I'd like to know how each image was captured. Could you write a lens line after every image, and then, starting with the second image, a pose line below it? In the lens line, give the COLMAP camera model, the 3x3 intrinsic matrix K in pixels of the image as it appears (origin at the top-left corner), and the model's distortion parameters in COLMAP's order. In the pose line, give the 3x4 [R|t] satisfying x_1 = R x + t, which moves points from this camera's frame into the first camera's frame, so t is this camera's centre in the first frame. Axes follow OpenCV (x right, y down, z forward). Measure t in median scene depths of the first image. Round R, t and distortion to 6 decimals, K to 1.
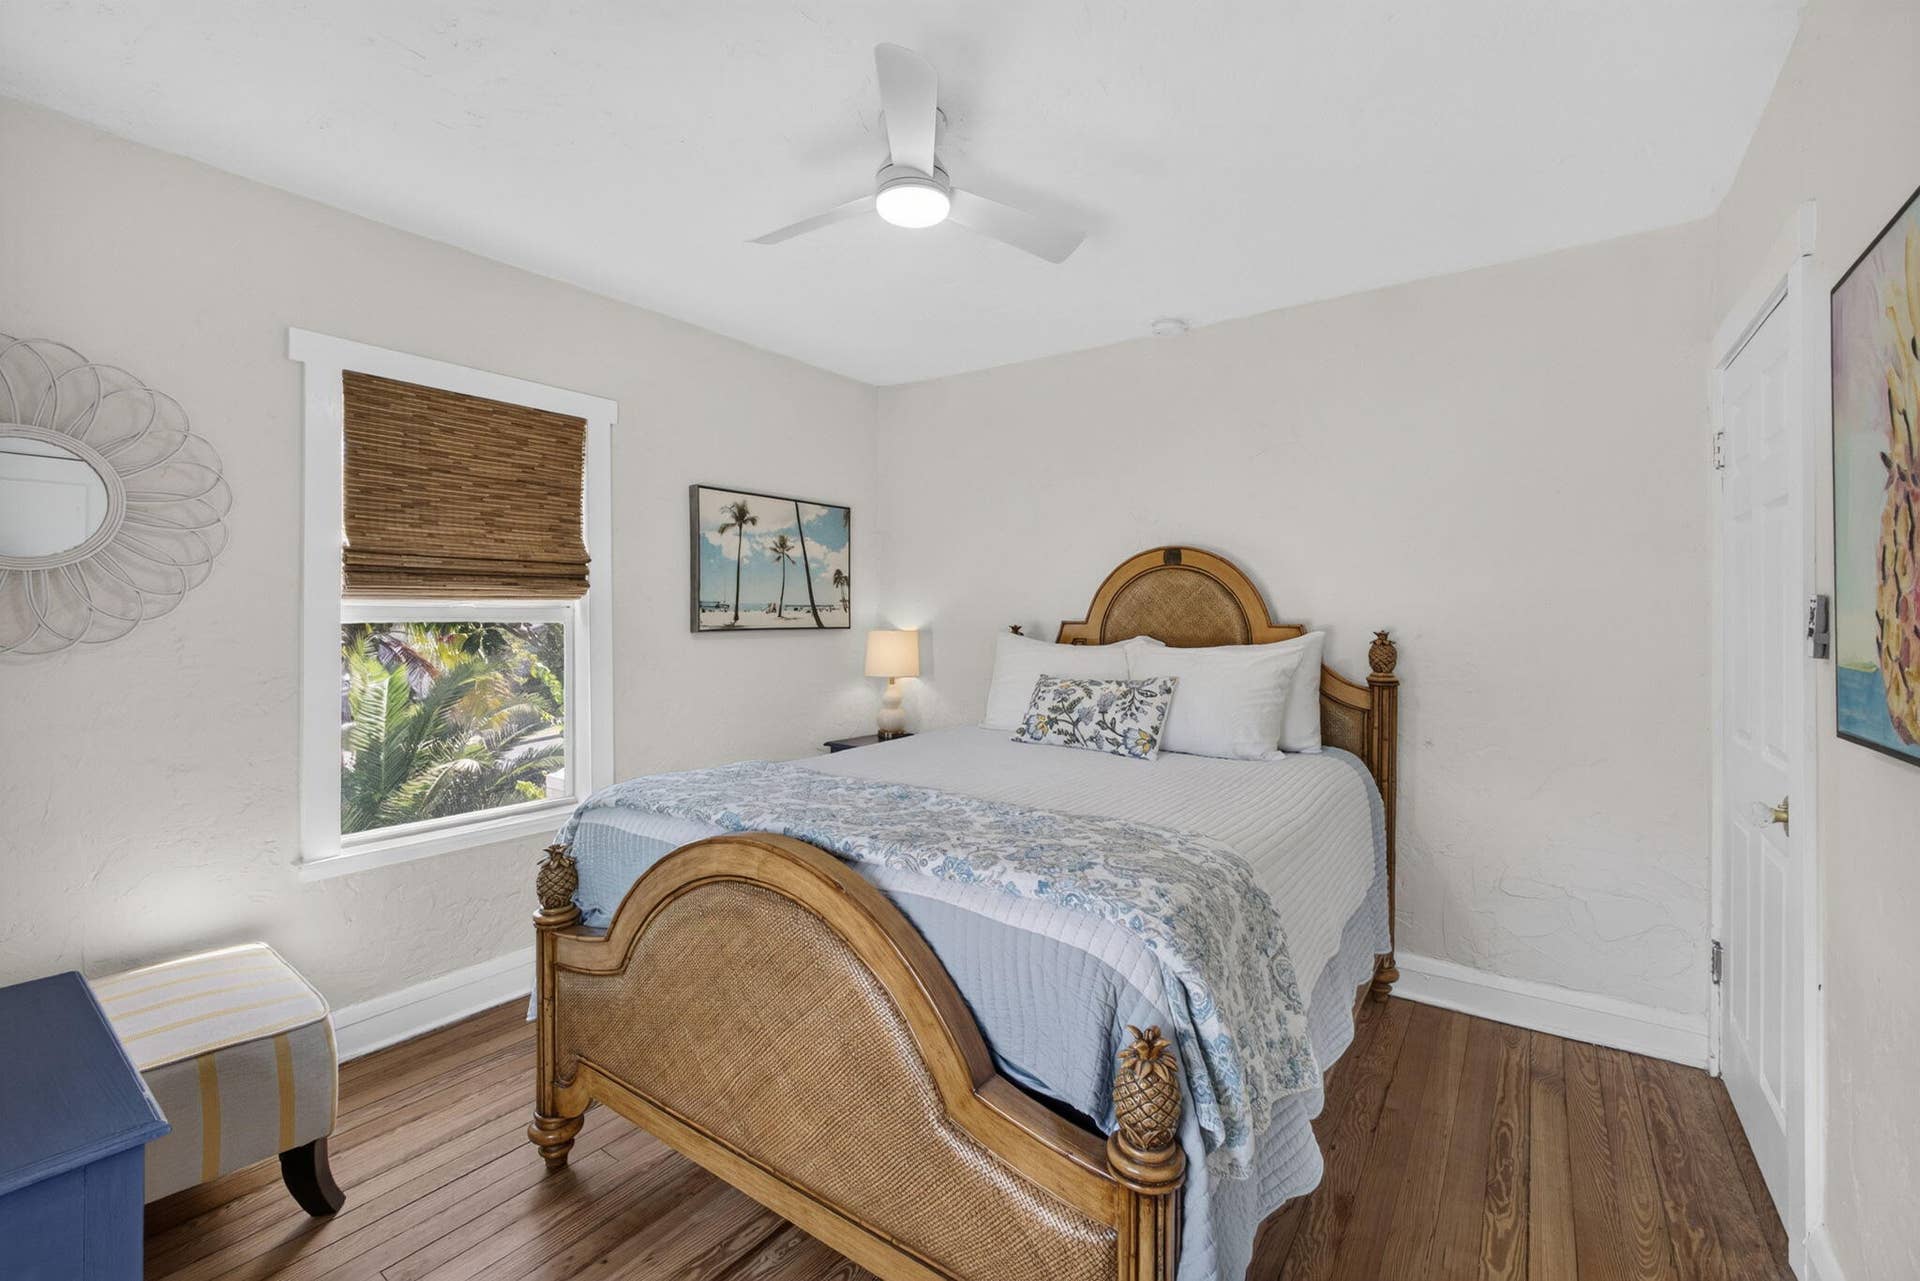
lens RADIAL K [[823.2, 0, 955.3], [0, 823.2, 622.1], [0, 0, 1]] dist [-0.014506, 0.000355]
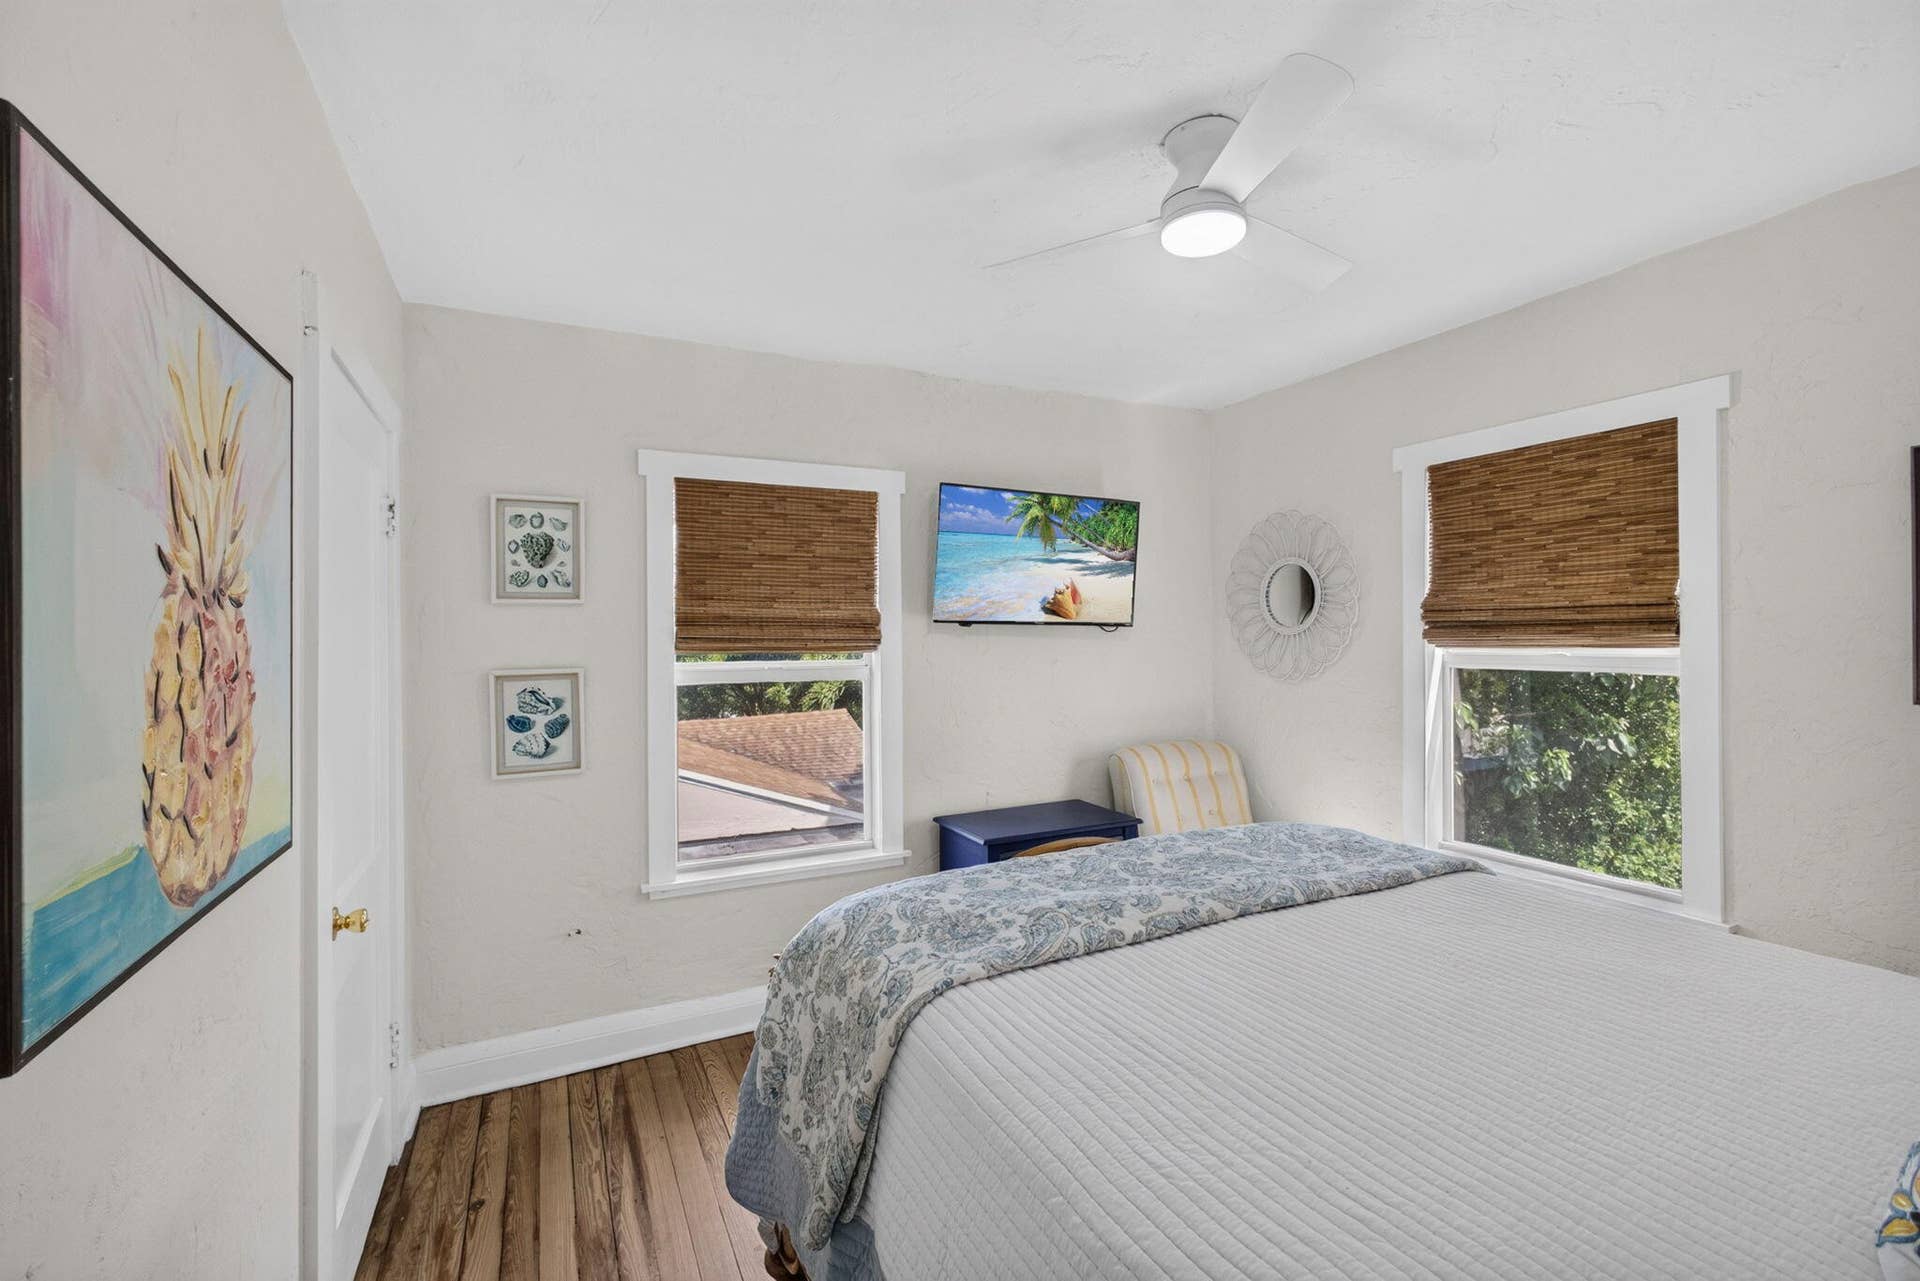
lens RADIAL K [[823.2, 0, 959.0], [0, 823.2, 640.2], [0, 0, 1]] dist [-0.014506, 0.000355]
pose [[-0.471268, 0.013484, -0.881887, 0.651902], [0.005725, 0.999909, 0.012229, -0.057418], [0.881971, 0.000714, -0.471303, 0.892586]]
